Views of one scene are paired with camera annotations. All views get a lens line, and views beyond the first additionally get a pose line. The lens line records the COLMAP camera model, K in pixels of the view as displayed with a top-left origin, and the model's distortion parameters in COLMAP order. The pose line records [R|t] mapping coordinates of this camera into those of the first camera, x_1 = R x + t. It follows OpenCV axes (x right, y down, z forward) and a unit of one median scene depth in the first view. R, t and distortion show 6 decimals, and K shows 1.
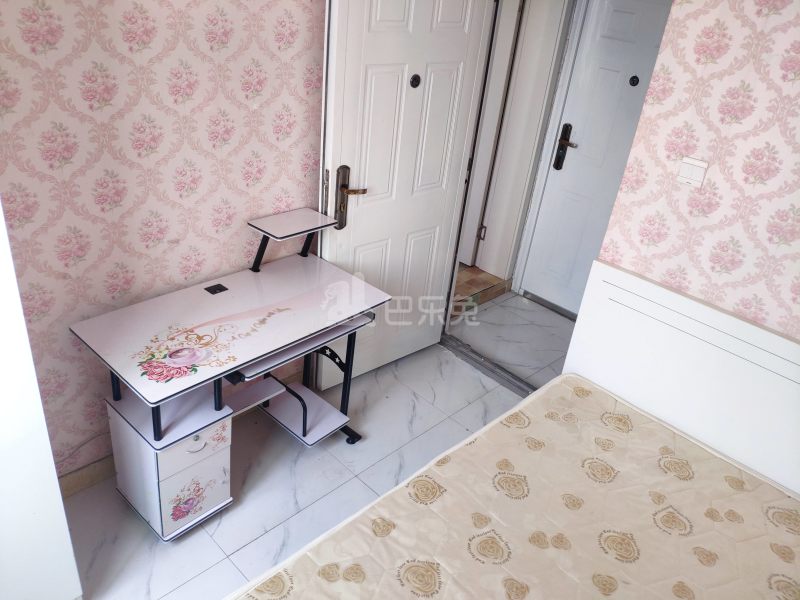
lens RADIAL K [[611.7, 0, 400.0], [0, 611.7, 300.0], [0, 0, 1]] dist [-0.040955, -0.002869]
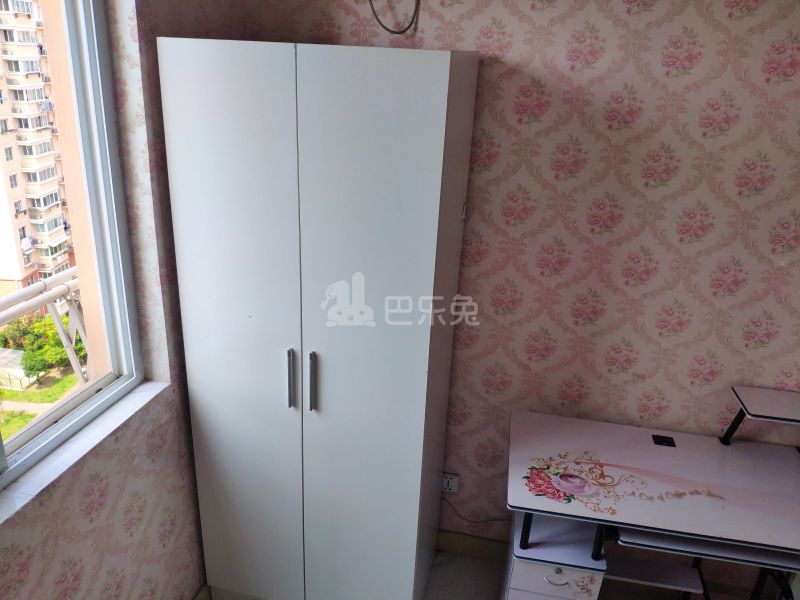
lens RADIAL K [[601.1, 0, 400.0], [0, 601.1, 300.0], [0, 0, 1]] dist [0.051447, -0.174266]
pose [[0.510836, 0.229717, -0.828418, 0.220005], [-0.400232, 0.916385, 0.007310, -0.067977], [0.760829, 0.327825, 0.560062, 0.151113]]
